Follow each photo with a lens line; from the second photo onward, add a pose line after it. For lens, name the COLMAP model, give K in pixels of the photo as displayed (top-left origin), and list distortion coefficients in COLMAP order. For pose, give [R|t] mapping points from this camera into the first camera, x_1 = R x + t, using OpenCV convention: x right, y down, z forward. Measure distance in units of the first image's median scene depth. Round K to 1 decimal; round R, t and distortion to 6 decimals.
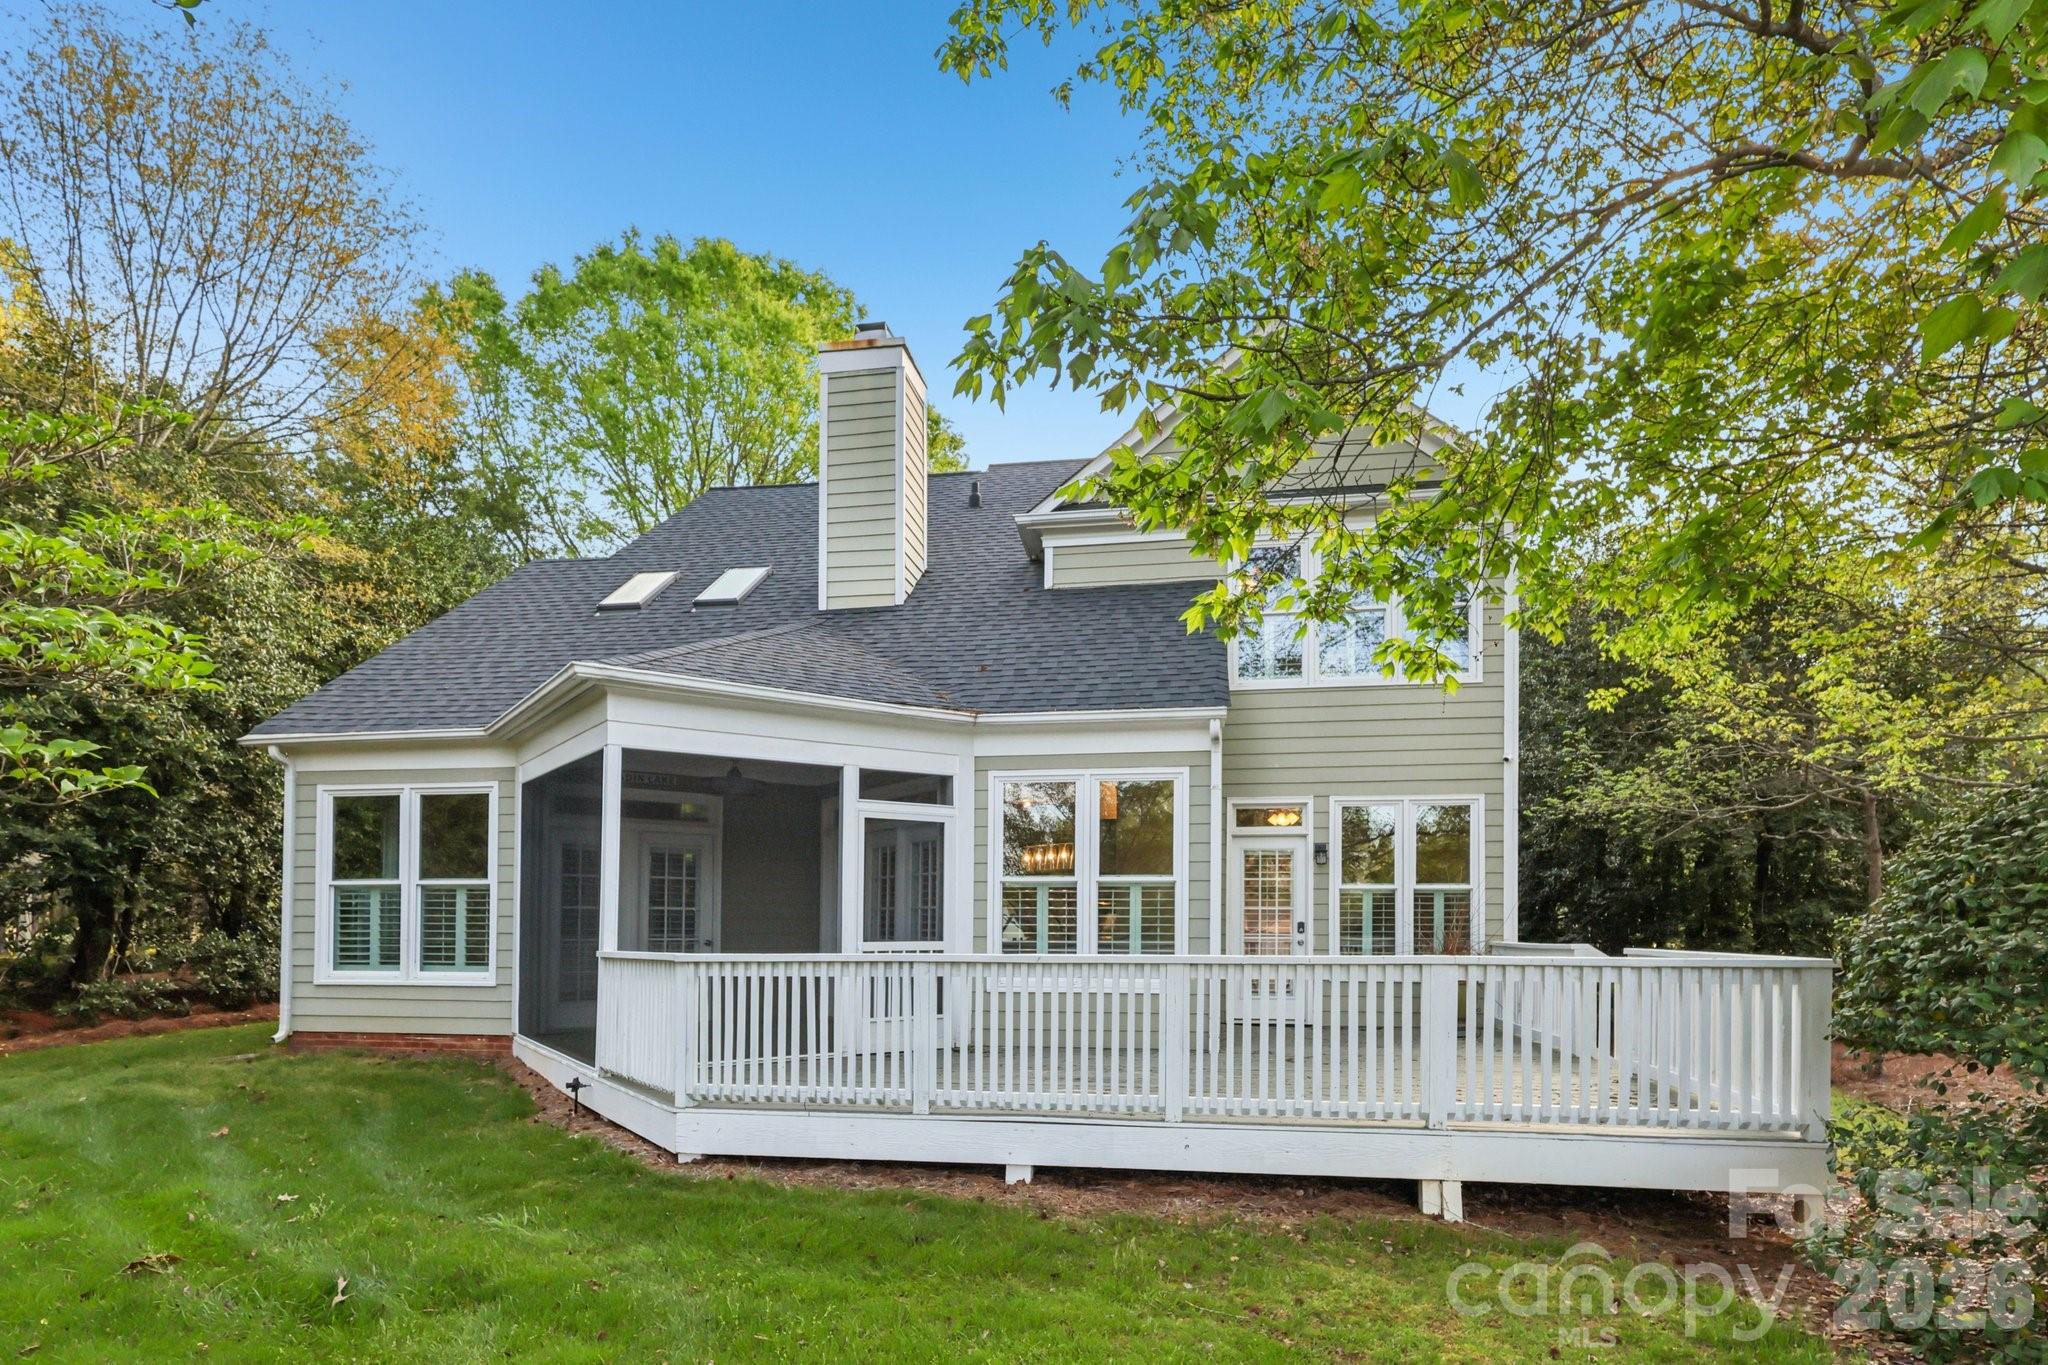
lens RADIAL K [[948.3, 0, 1024.0], [0, 948.3, 682.5], [0, 0, 1]] dist [-0.002540, -0.000091]
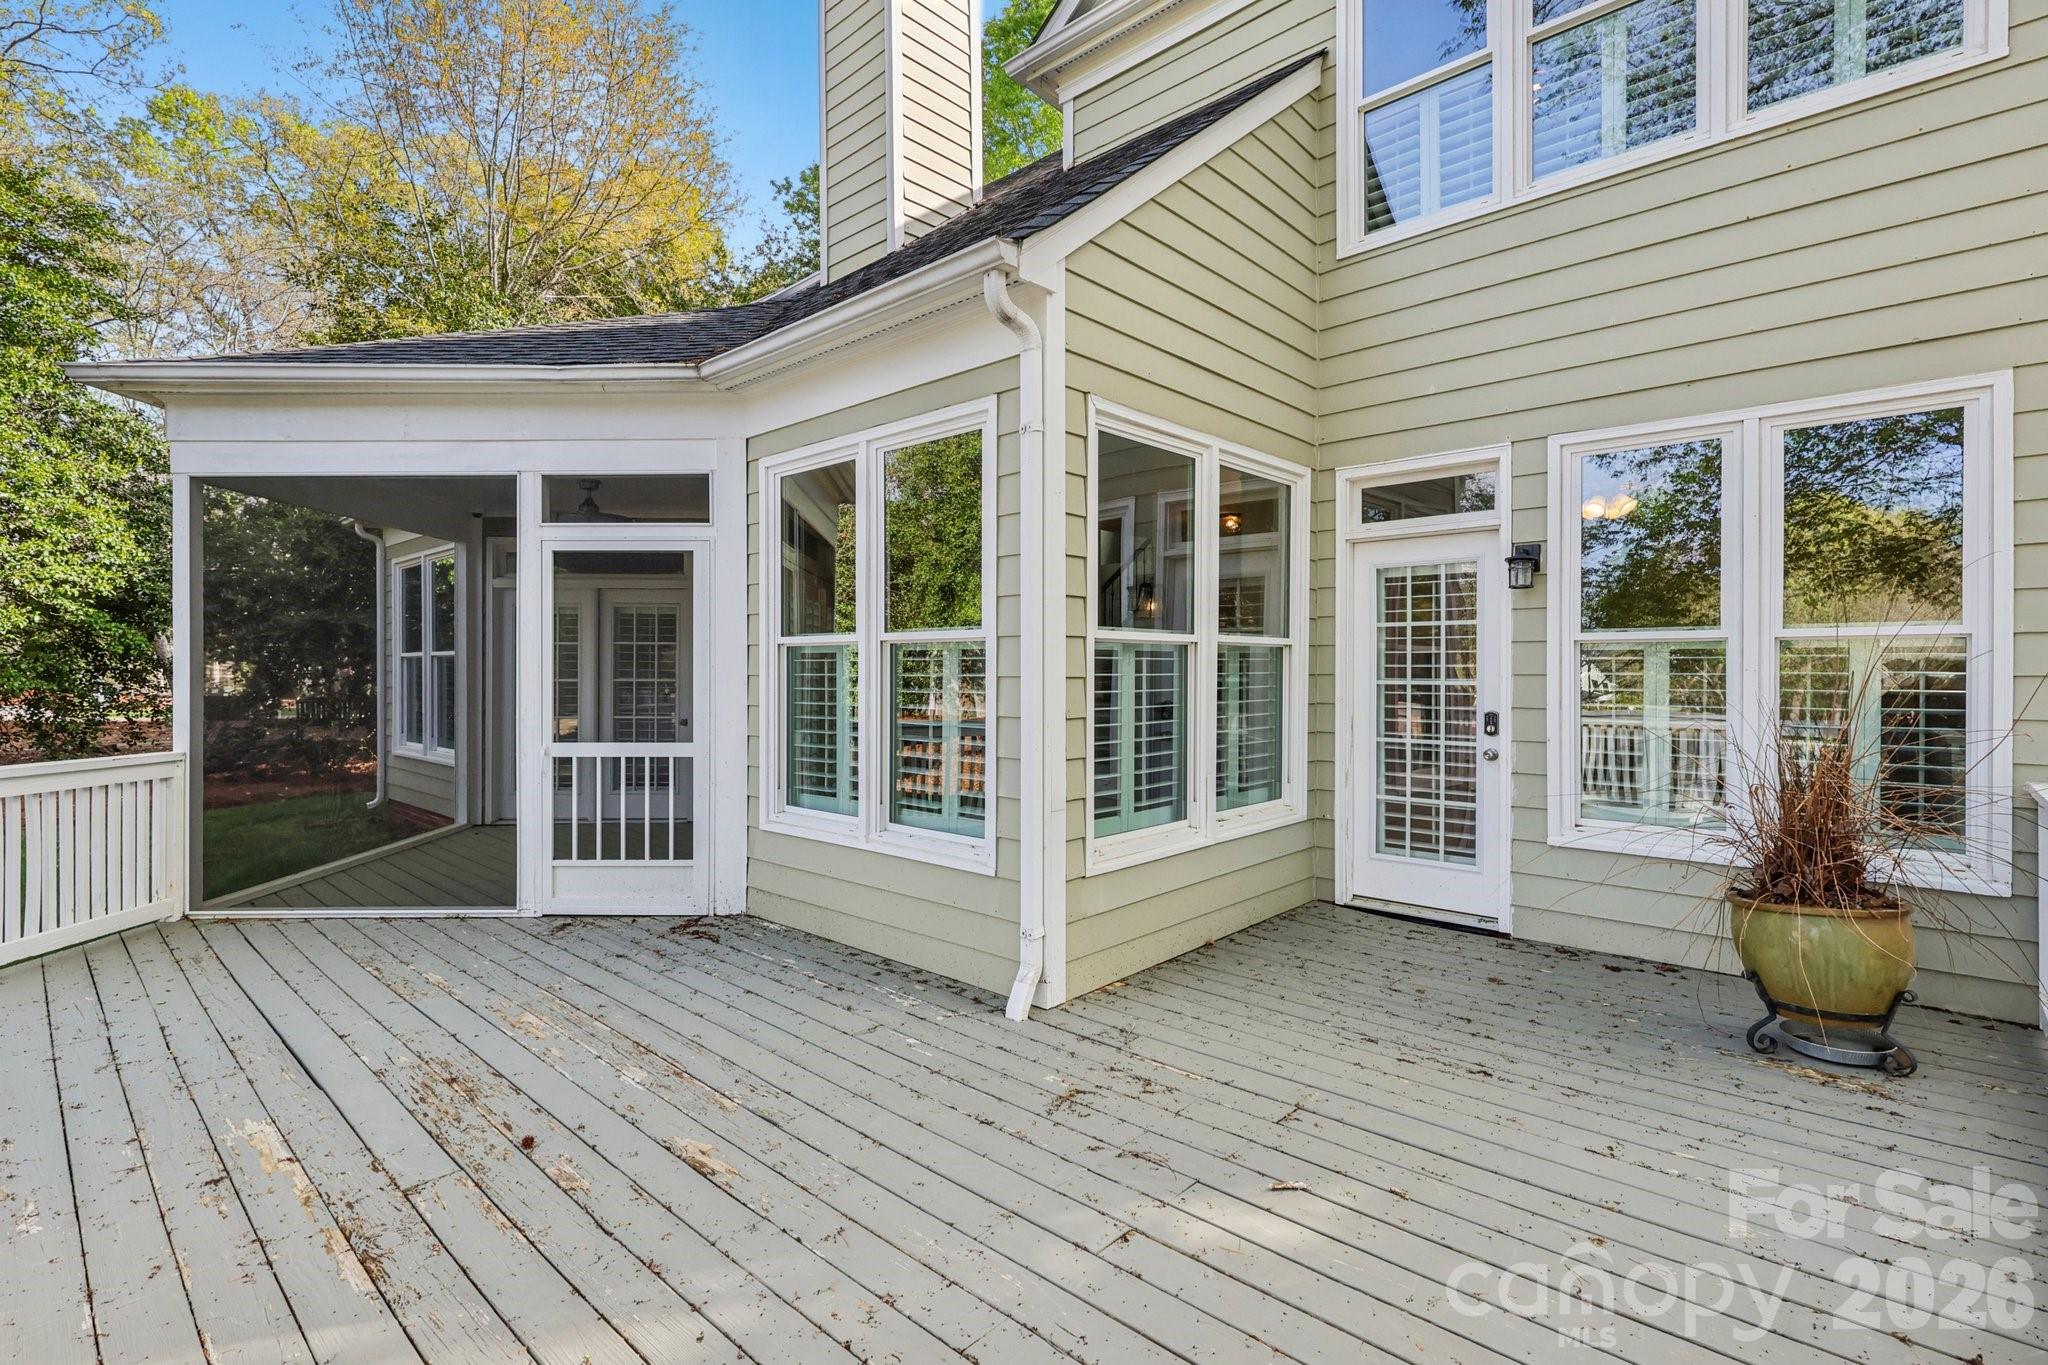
lens RADIAL K [[948.3, 0, 1024.0], [0, 948.3, 682.5], [0, 0, 1]] dist [-0.002540, -0.000091]
pose [[0.826326, 0.000318, -0.563192, 0.457224], [0.132868, 0.971662, 0.195495, 0.143393], [0.547295, -0.236373, 0.802868, 0.619652]]
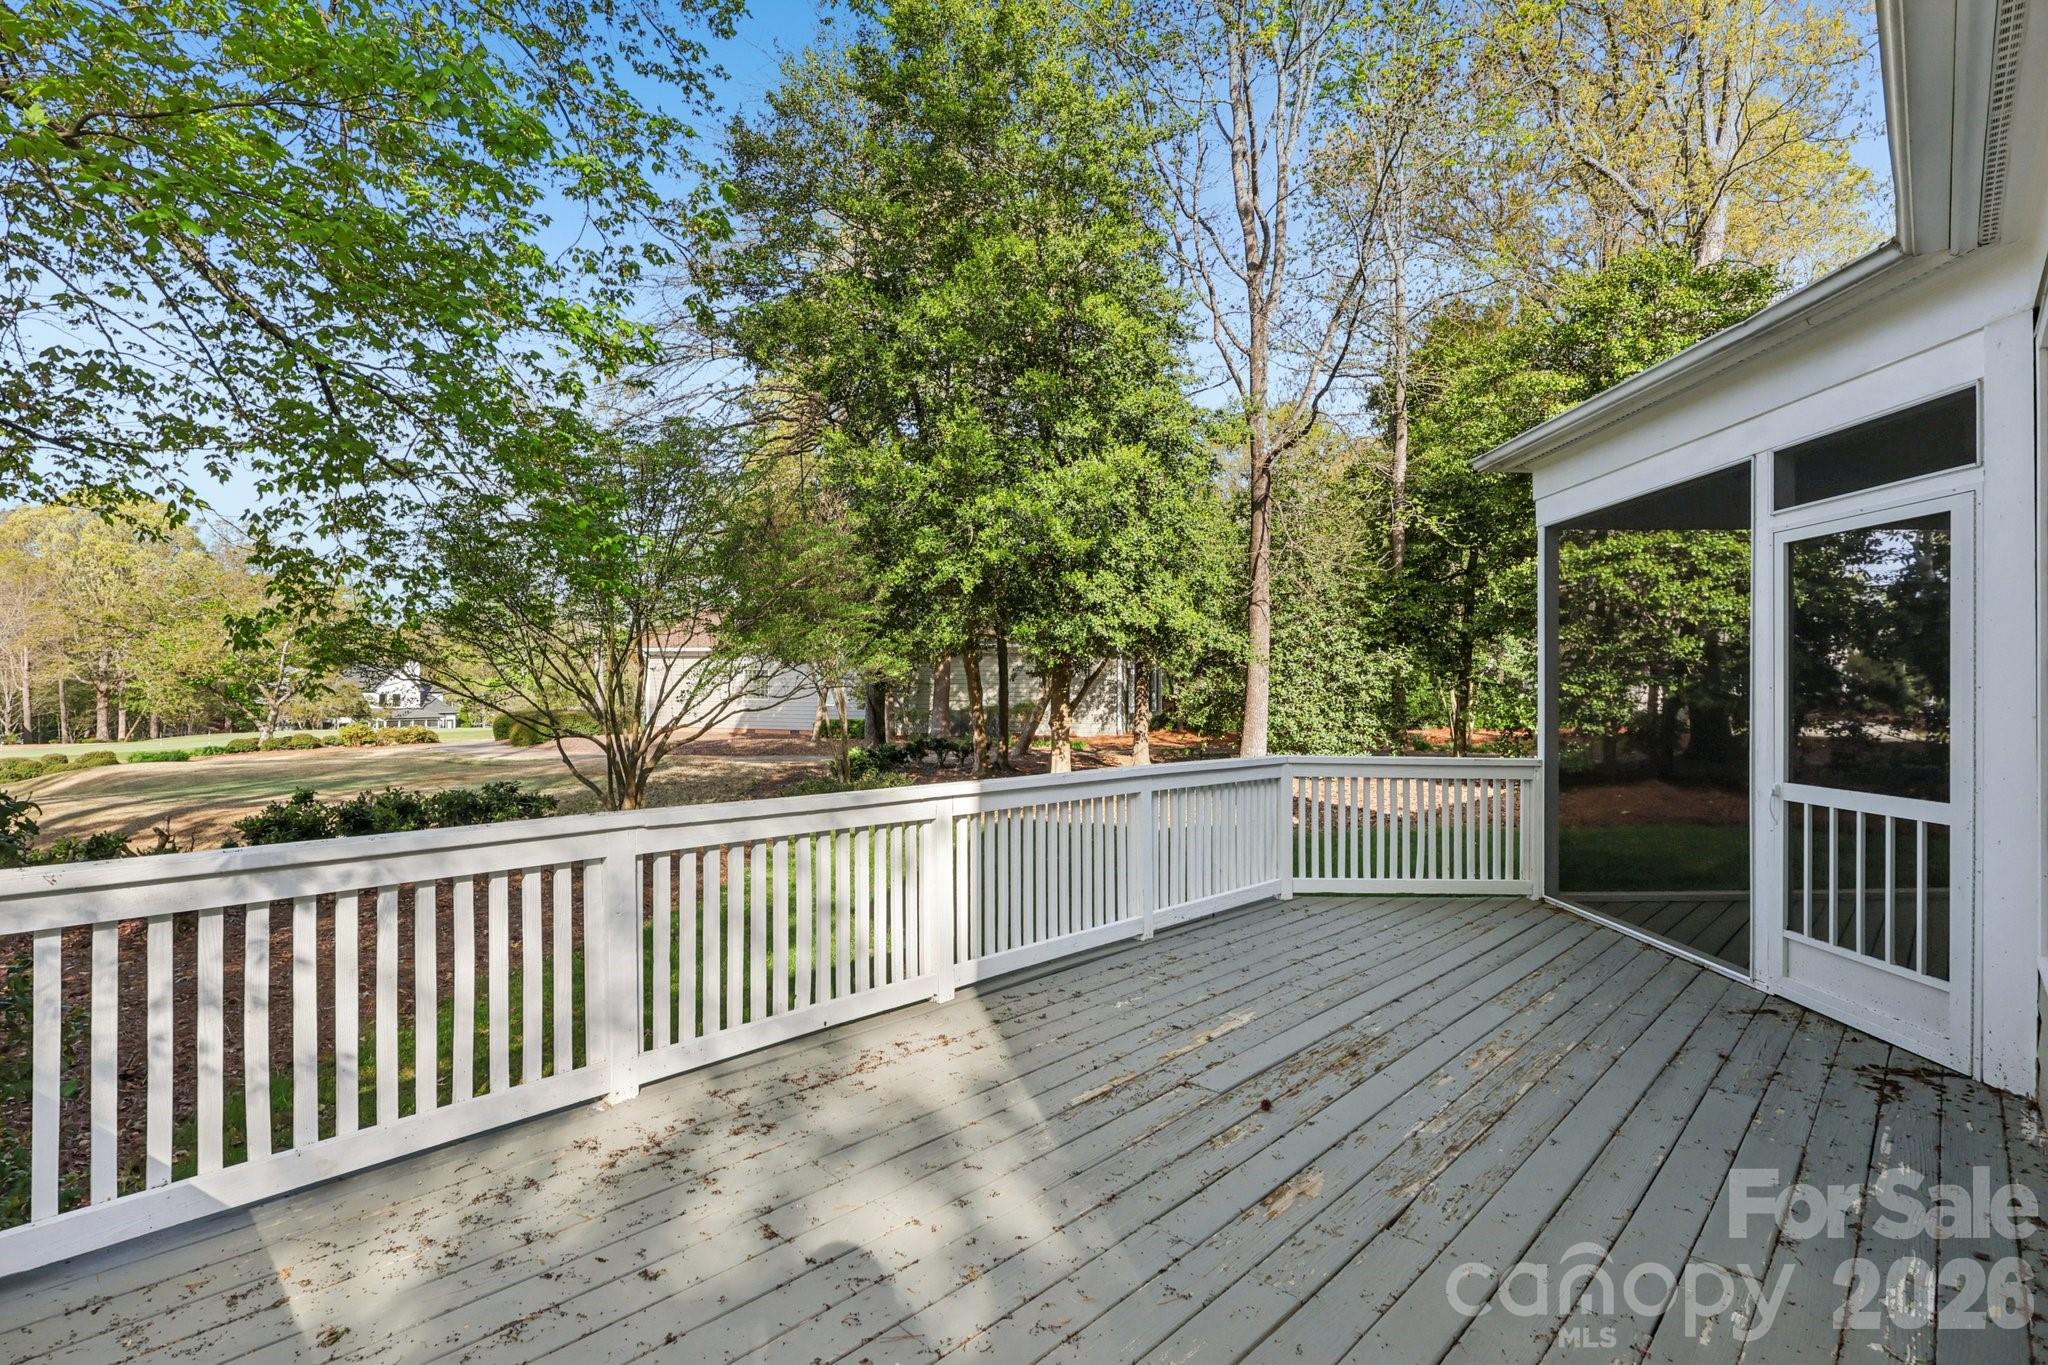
lens RADIAL K [[959.8, 0, 1024.0], [0, 959.8, 682.5], [0, 0, 1]] dist [0.012216, 0.000007]
pose [[-0.581224, -0.012497, -0.813647, 0.498848], [0.178169, 0.973667, -0.142229, 0.214725], [0.793999, -0.227633, -0.563692, 0.931959]]
